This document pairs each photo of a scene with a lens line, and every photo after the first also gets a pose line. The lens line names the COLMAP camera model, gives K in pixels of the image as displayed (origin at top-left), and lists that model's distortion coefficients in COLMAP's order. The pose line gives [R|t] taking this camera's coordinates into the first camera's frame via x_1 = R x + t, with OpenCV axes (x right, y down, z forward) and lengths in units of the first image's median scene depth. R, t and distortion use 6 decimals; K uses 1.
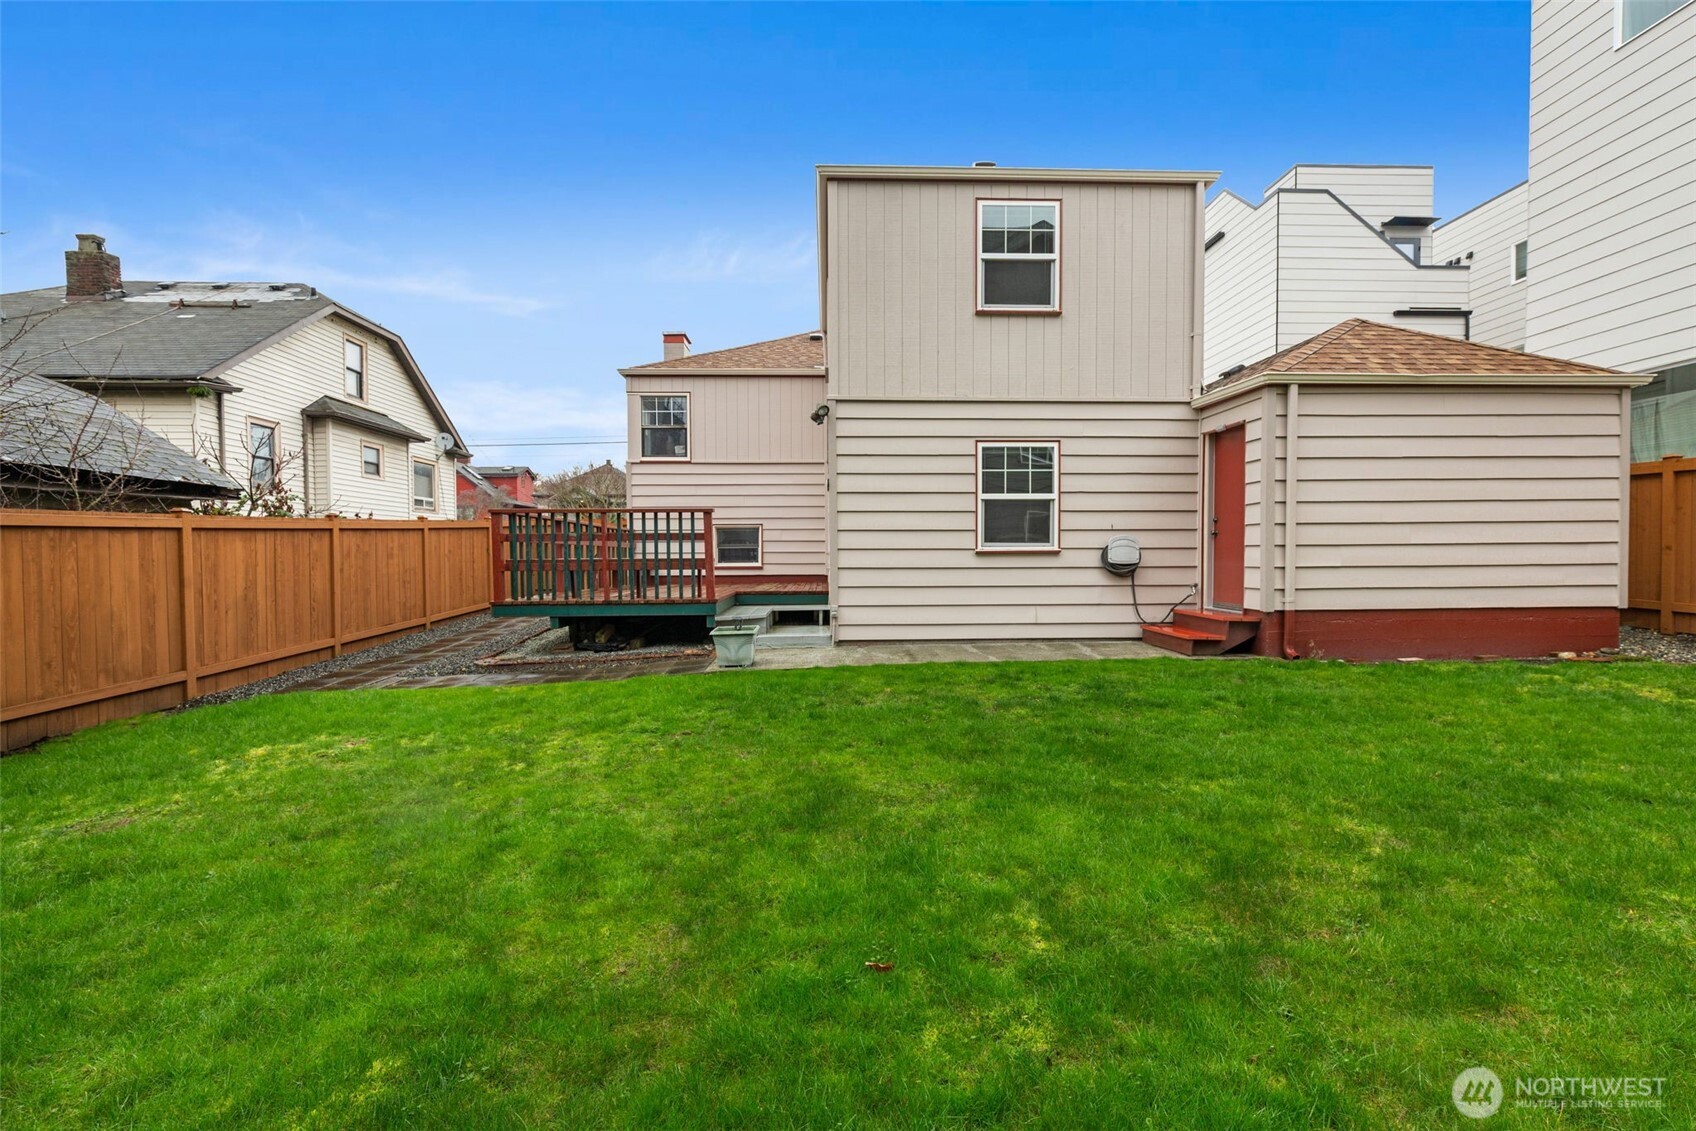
lens RADIAL K [[765.6, 0, 855.2], [0, 765.6, 571.0], [0, 0, 1]] dist [0.003564, 0.000151]
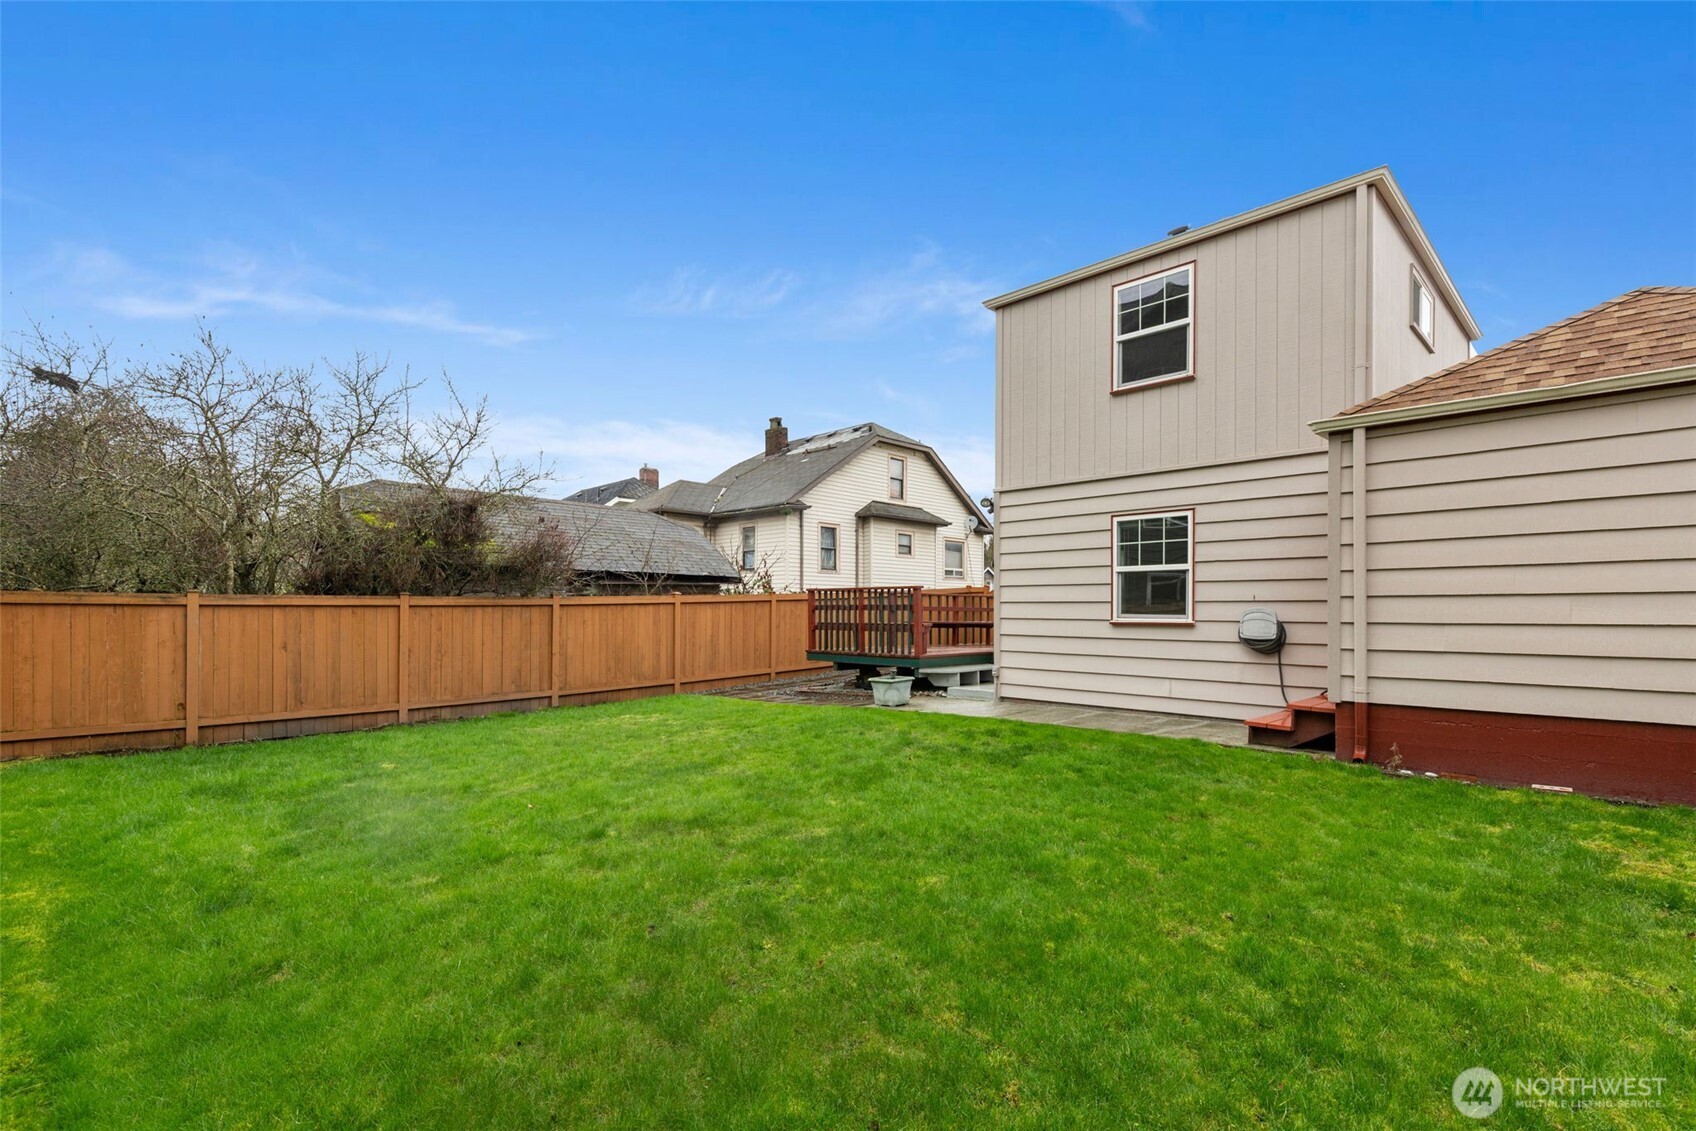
lens RADIAL K [[789.8, 0, 862.7], [0, 789.8, 601.5], [0, 0, 1]] dist [0.004575, -0.000198]
pose [[0.672279, -0.000660, -0.740298, 0.721377], [-0.023201, 0.999490, -0.021961, -0.022468], [0.739935, 0.031939, 0.671920, 0.032057]]
